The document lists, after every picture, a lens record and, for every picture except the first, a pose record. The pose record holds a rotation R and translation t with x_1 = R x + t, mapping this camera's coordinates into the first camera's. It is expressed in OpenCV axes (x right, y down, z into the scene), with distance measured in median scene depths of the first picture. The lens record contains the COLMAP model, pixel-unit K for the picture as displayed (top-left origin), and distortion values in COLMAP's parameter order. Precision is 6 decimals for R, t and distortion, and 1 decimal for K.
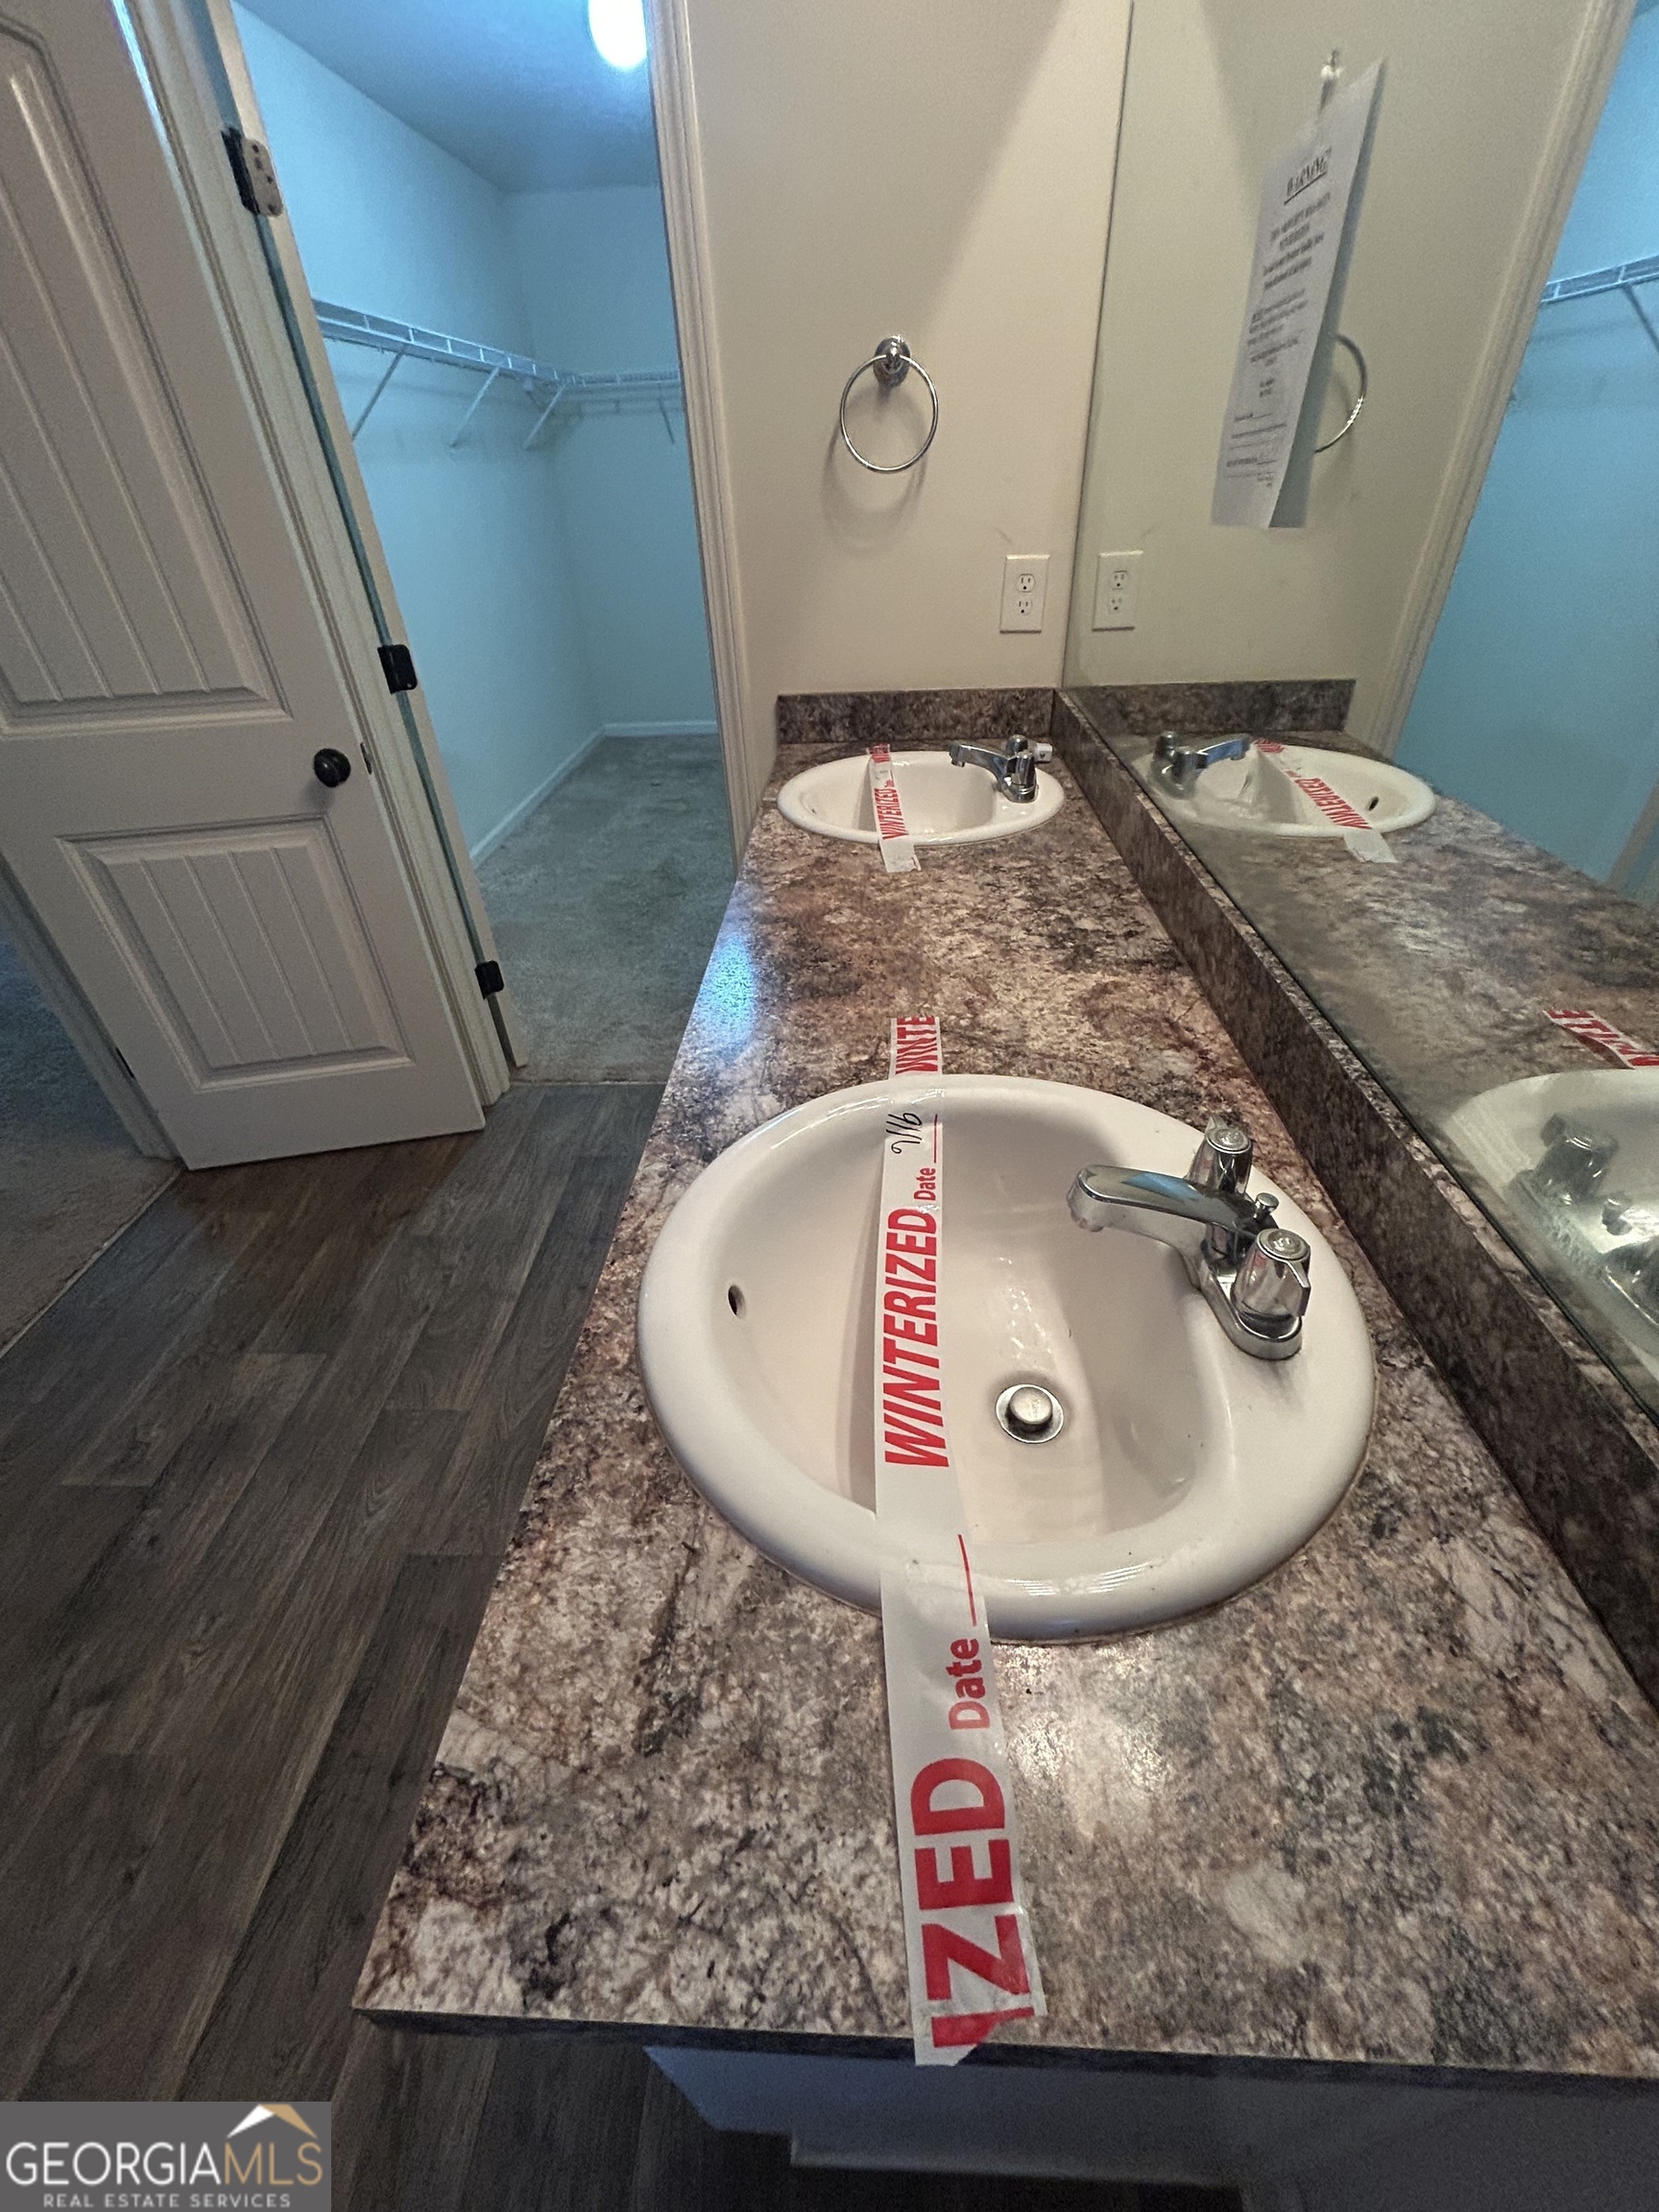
lens RADIAL K [[886.5, 0, 825.7], [0, 886.5, 1115.2], [0, 0, 1]] dist [0.009416, -0.000786]
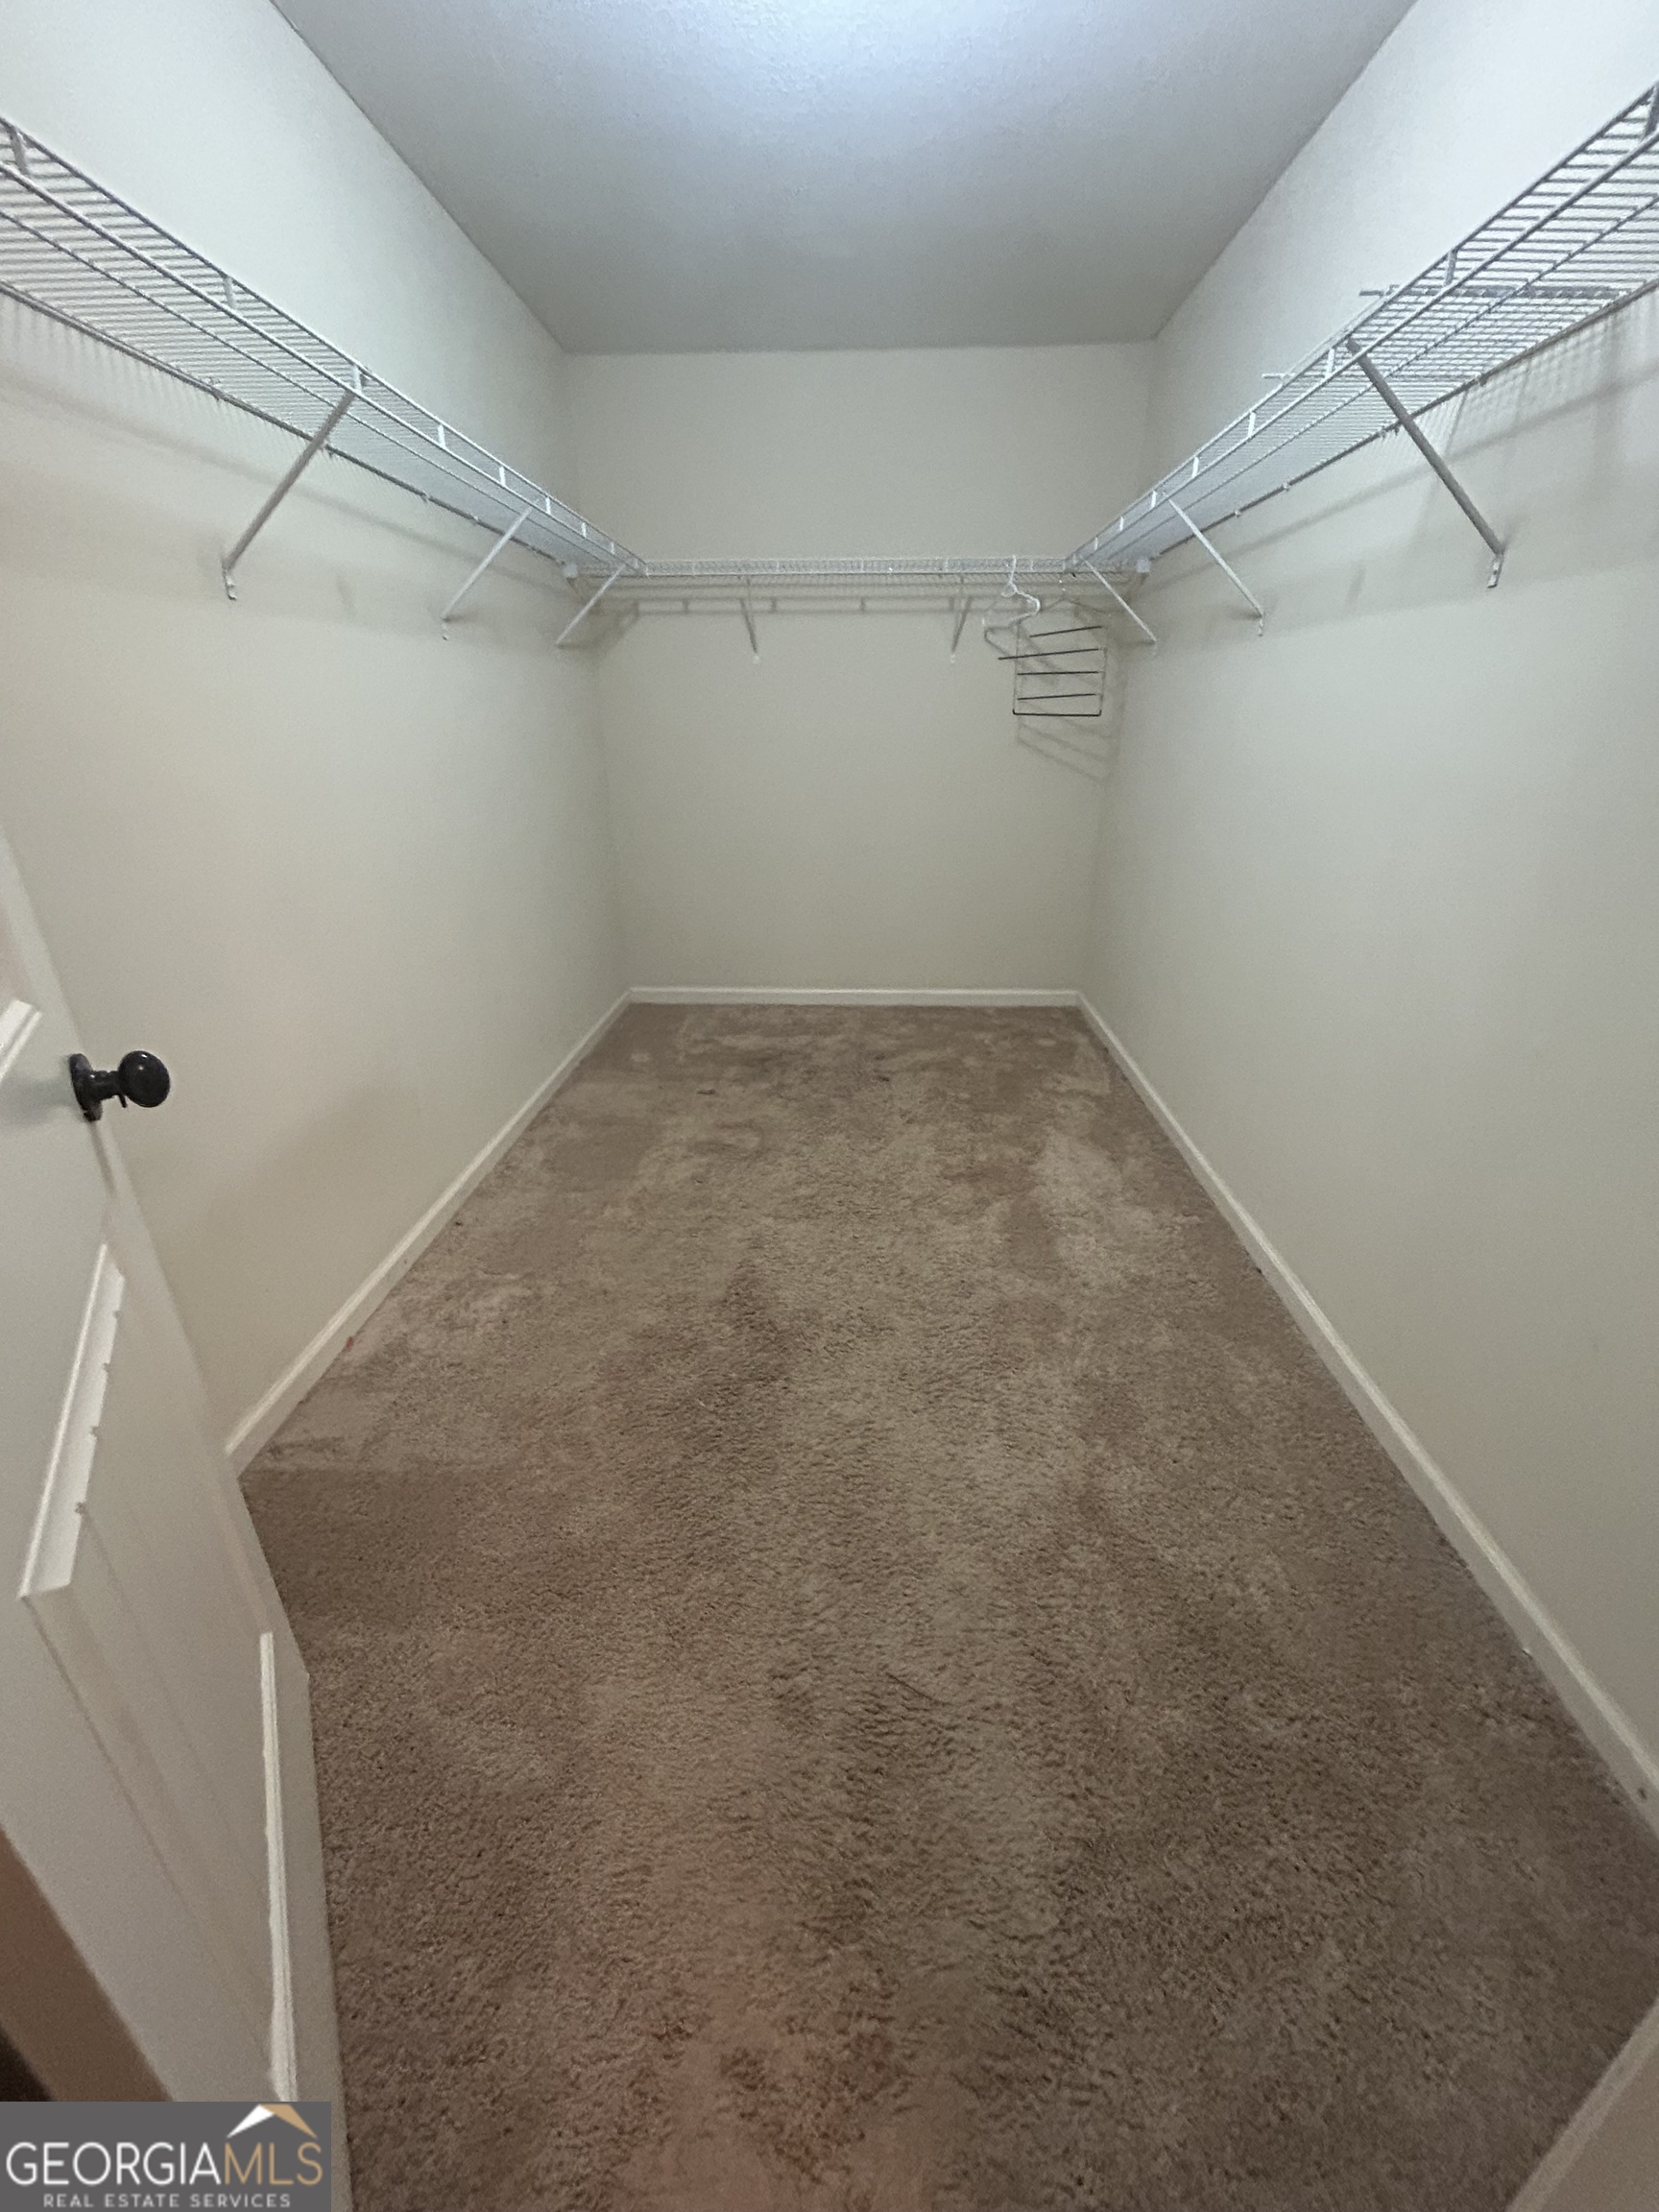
lens RADIAL K [[886.5, 0, 846.5], [0, 886.5, 1105.6], [0, 0, 1]] dist [0.009416, -0.000786]
pose [[0.999000, 0.024499, 0.037394, -0.122896], [-0.015889, 0.976435, -0.215226, -0.244673], [-0.041786, 0.214416, 0.975848, 0.376783]]
